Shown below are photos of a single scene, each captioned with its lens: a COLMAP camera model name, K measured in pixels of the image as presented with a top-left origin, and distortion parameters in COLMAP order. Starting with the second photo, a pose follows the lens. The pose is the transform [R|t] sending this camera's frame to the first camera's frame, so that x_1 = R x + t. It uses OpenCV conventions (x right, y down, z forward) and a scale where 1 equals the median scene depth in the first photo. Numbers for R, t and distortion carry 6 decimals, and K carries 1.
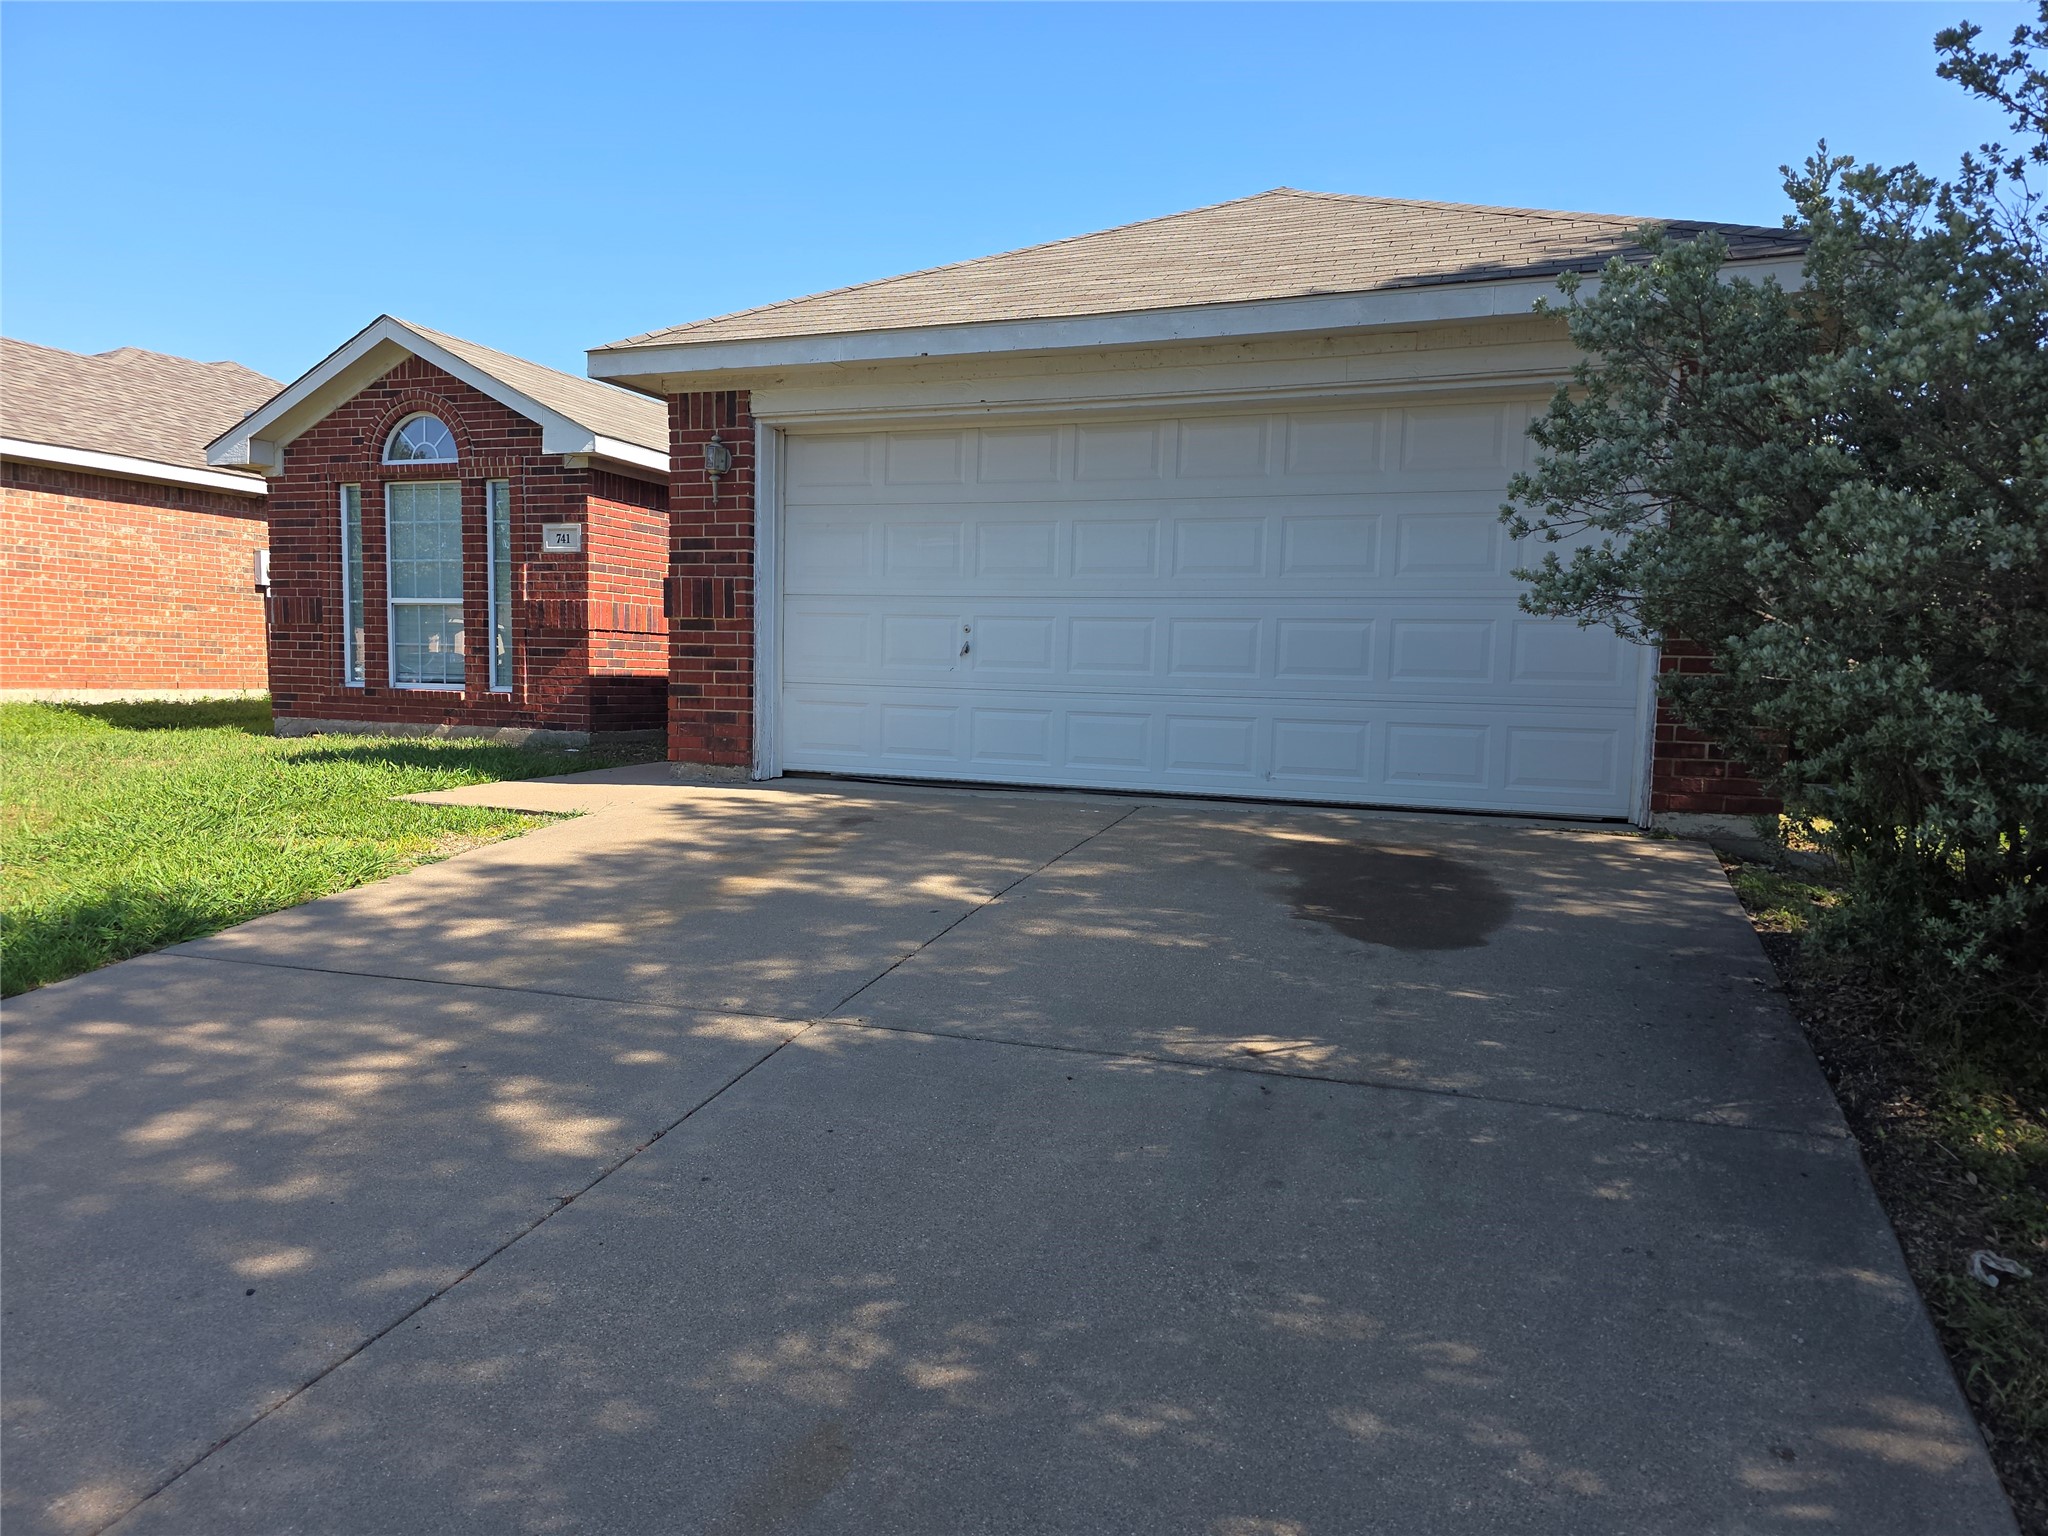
lens RADIAL K [[1380.7, 0, 1024.0], [0, 1380.7, 768.0], [0, 0, 1]] dist [0.112799, -0.203842]
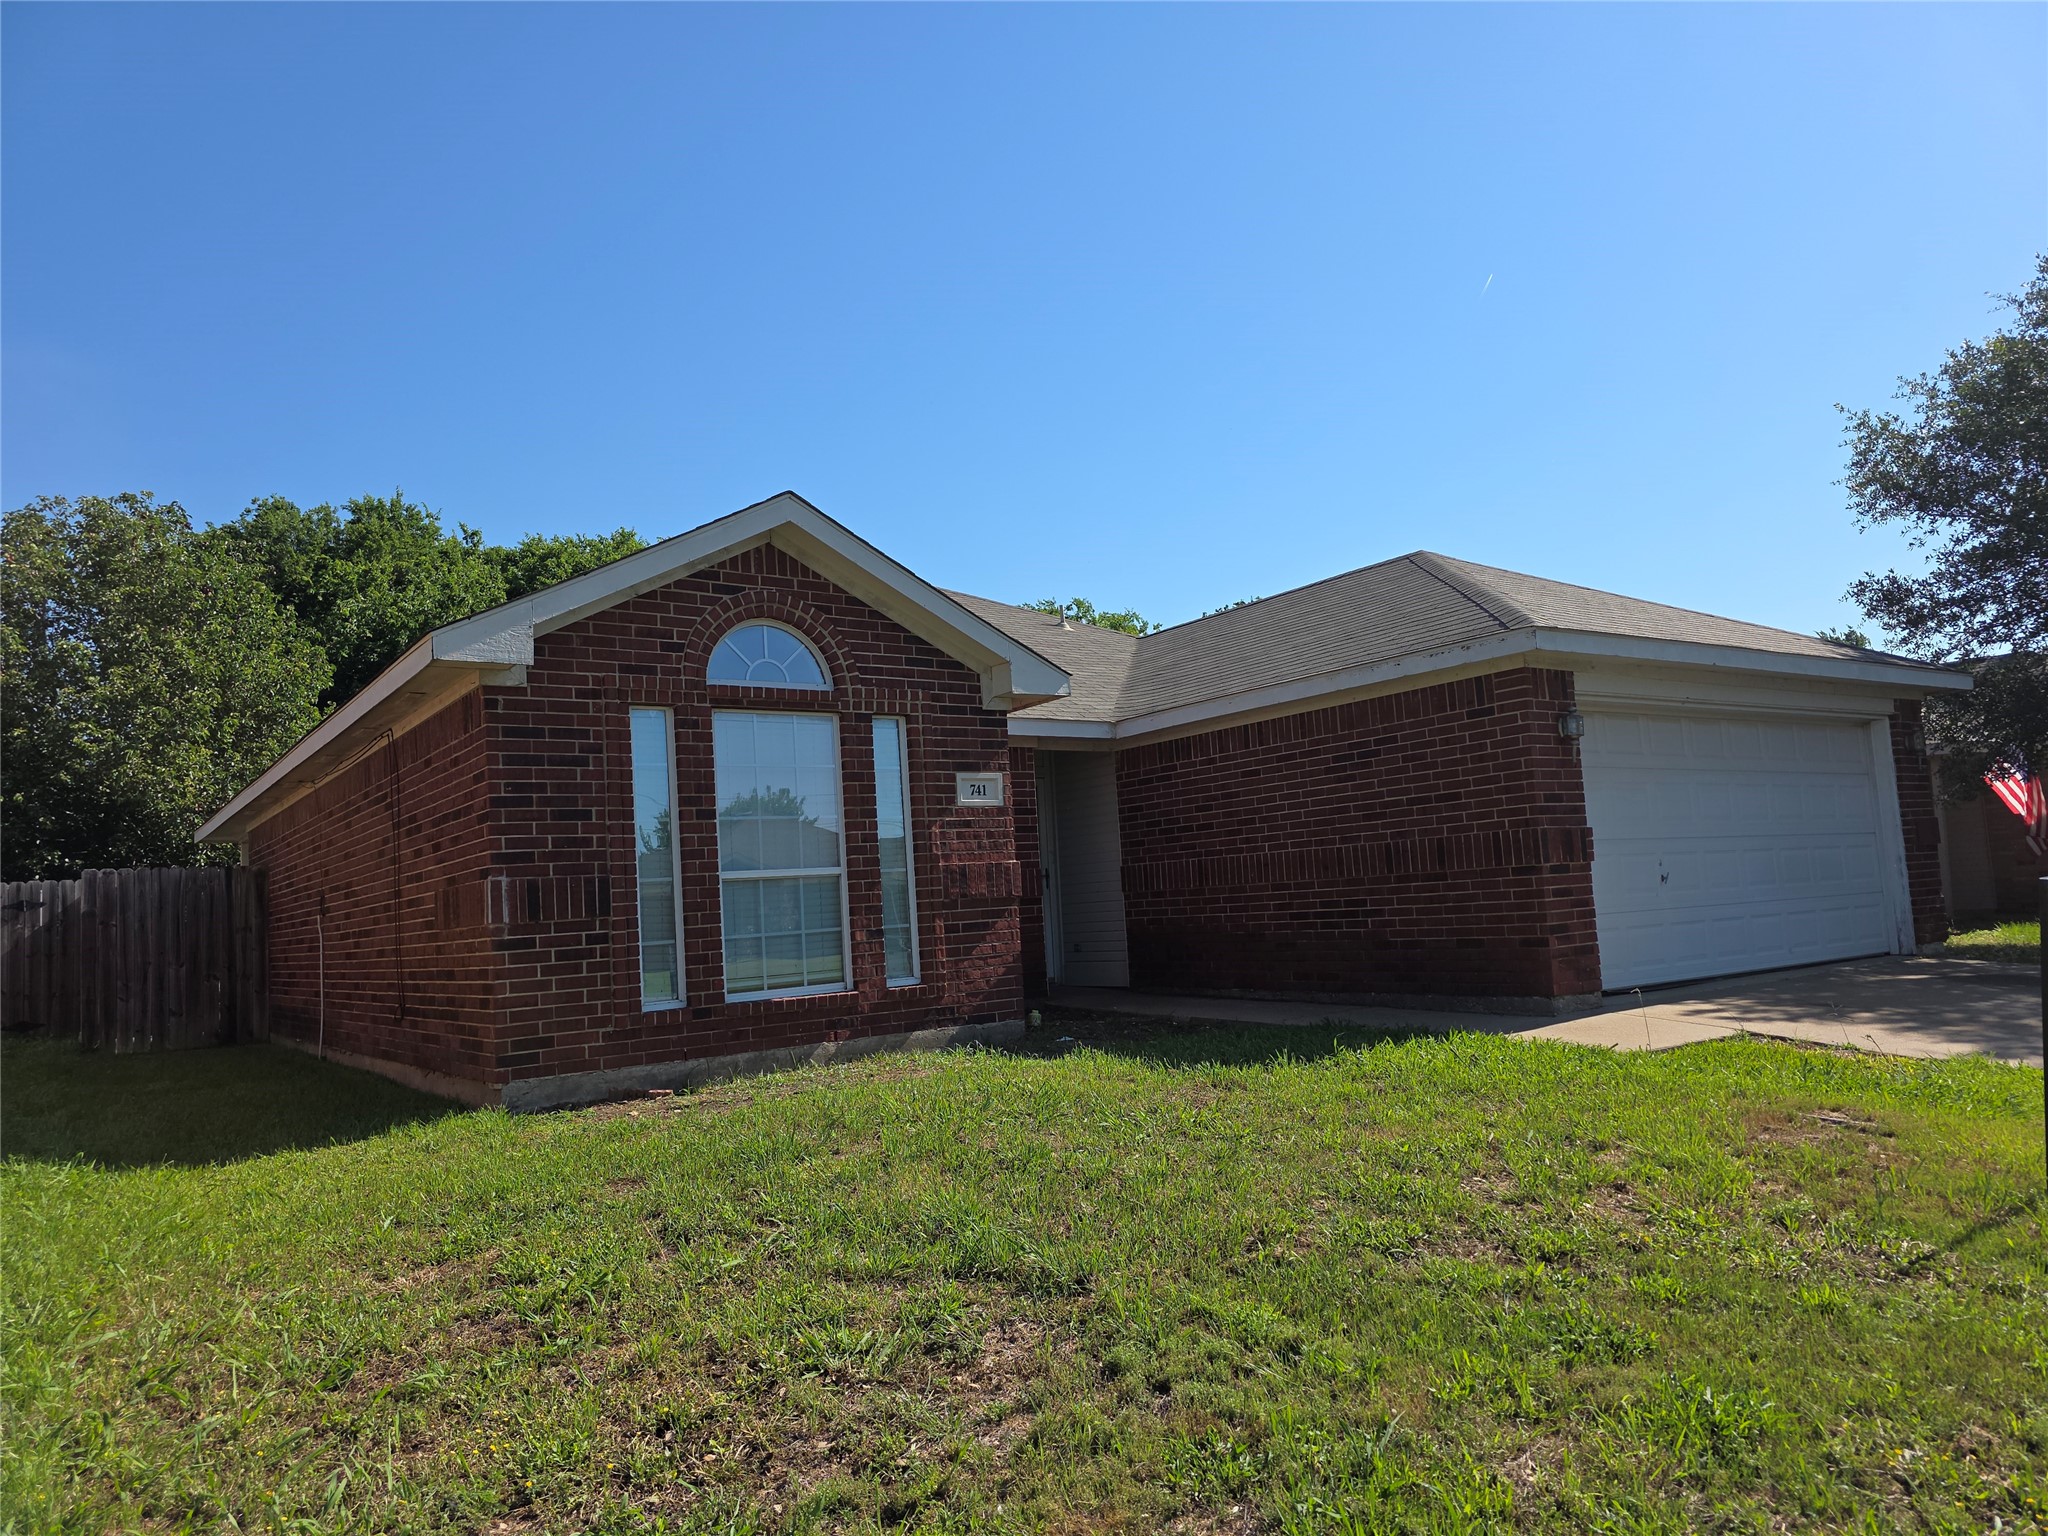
lens RADIAL K [[1380.7, 0, 1024.0], [0, 1380.7, 768.0], [0, 0, 1]] dist [0.112799, -0.203842]
pose [[0.542524, 0.027485, 0.839591, -0.994480], [0.129427, 0.984796, -0.115871, -0.076372], [-0.830010, 0.171529, 0.530718, 0.525612]]
